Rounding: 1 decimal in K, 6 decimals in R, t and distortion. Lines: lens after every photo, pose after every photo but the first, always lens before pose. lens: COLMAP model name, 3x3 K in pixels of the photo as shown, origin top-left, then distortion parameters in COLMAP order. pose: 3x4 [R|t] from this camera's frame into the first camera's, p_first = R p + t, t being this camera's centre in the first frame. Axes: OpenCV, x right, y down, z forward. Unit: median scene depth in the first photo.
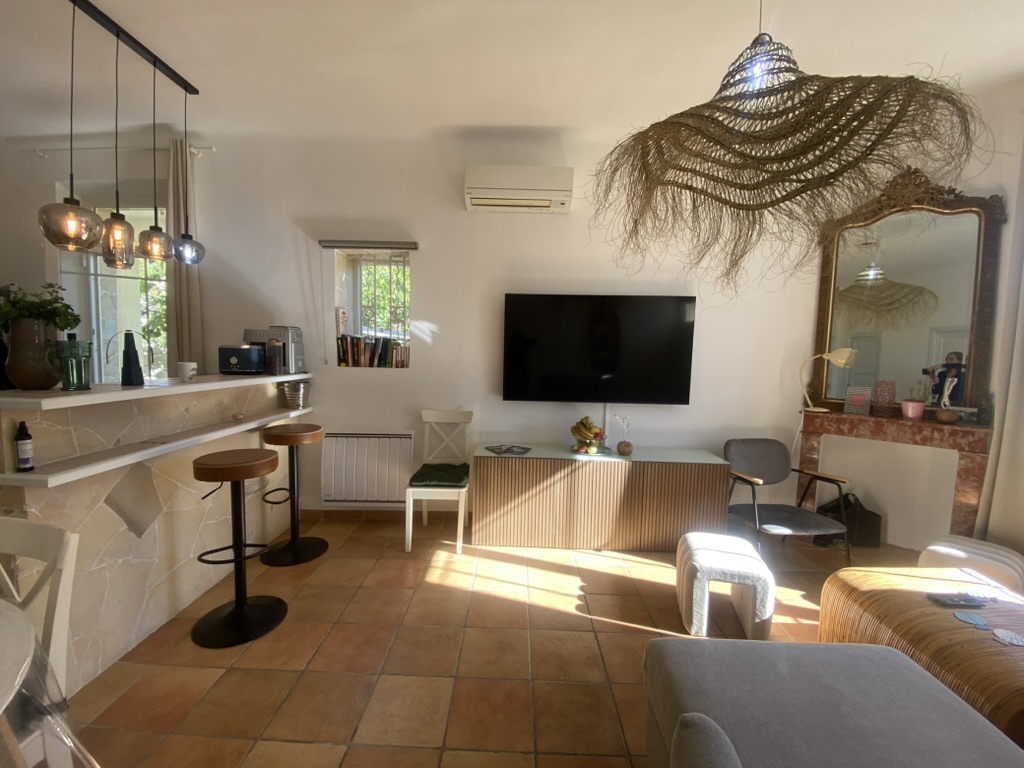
lens RADIAL K [[414.4, 0, 509.2], [0, 414.4, 385.1], [0, 0, 1]] dist [0.012775, -0.016423]
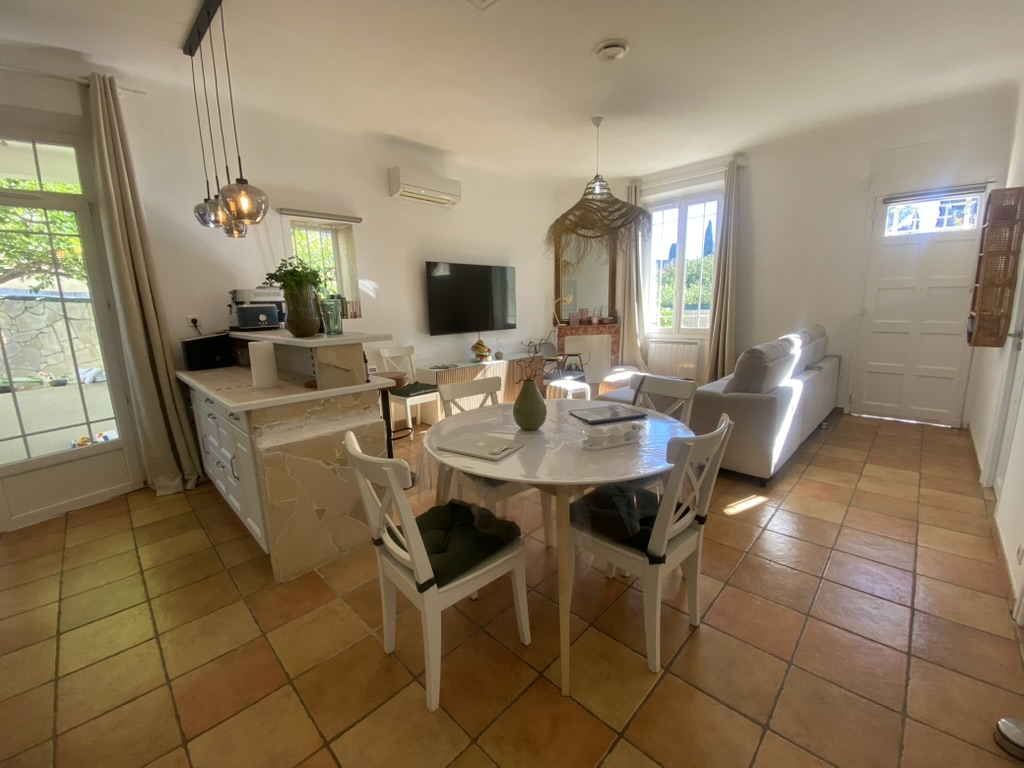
lens RADIAL K [[414.4, 0, 505.6], [0, 414.4, 384.7], [0, 0, 1]] dist [0.012775, -0.016423]
pose [[0.696901, -0.177776, 0.694784, -0.975179], [0.100096, 0.983418, 0.151228, 0.015097], [-0.710148, -0.035846, 0.703139, -0.266445]]
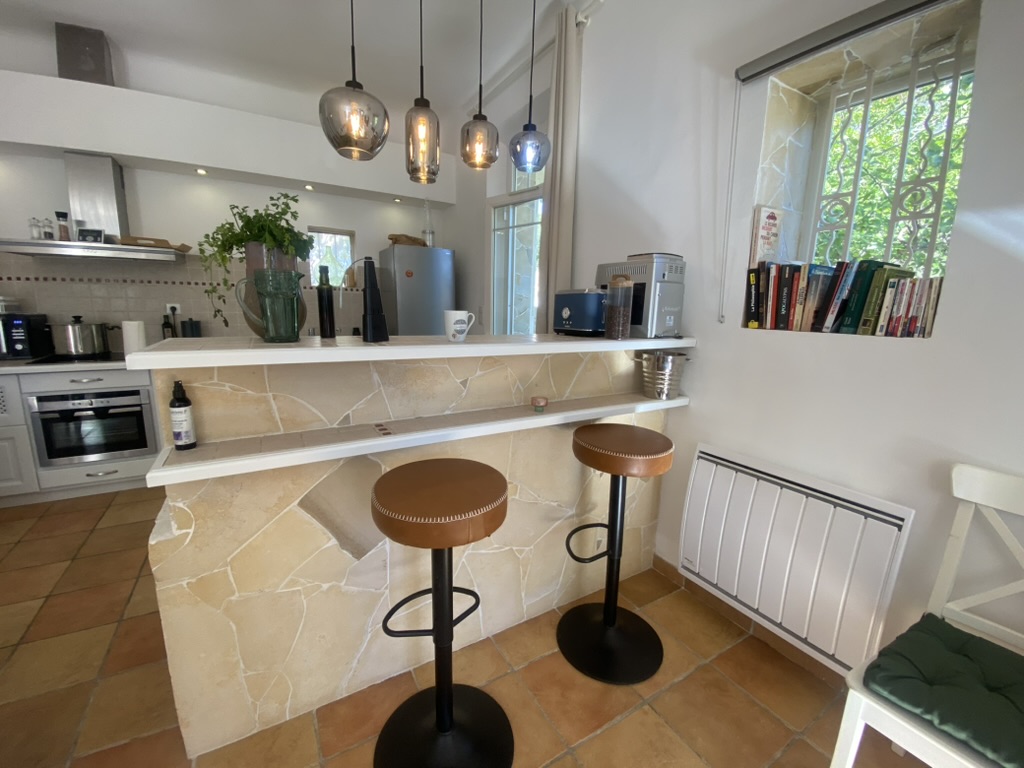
lens RADIAL K [[414.4, 0, 509.1], [0, 414.4, 385.0], [0, 0, 1]] dist [0.012775, -0.016423]
pose [[0.516854, 0.146529, -0.843440, -0.138687], [-0.076828, 0.989206, 0.124773, -0.019977], [0.852619, 0.000311, 0.522533, 0.558059]]
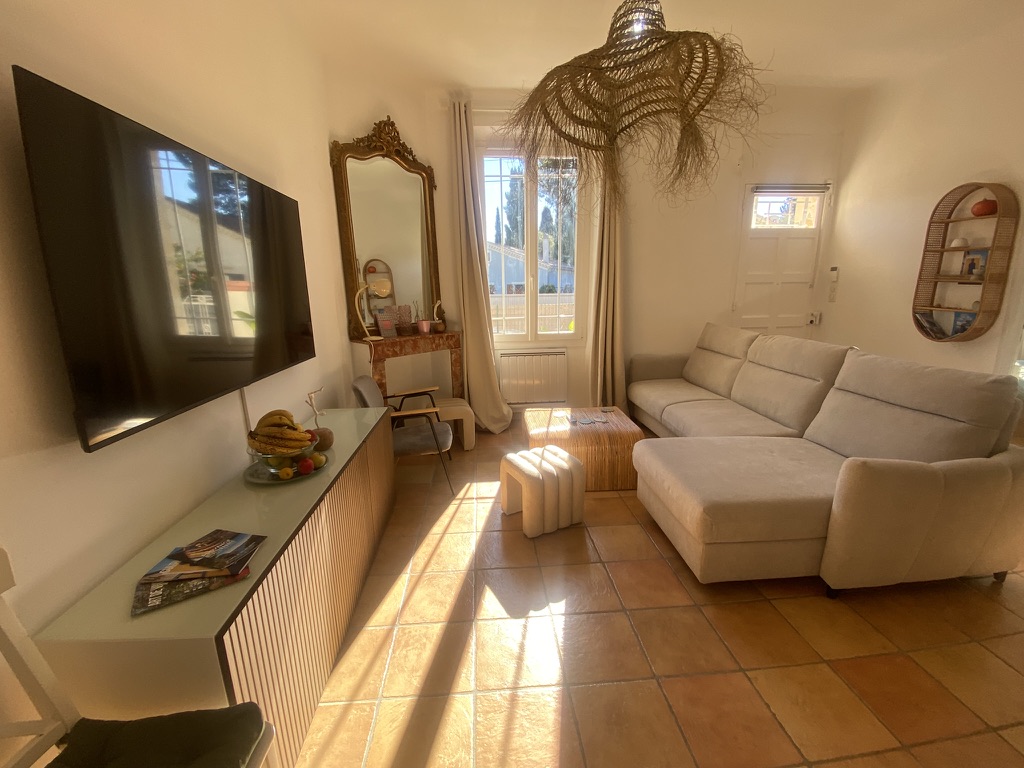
lens RADIAL K [[414.4, 0, 510.3], [0, 414.4, 387.7], [0, 0, 1]] dist [0.012775, -0.016423]
pose [[-0.088524, -0.249007, 0.964447, -0.355277], [0.093937, 0.961846, 0.256958, -0.062278], [-0.991635, 0.113344, -0.061756, 0.775548]]
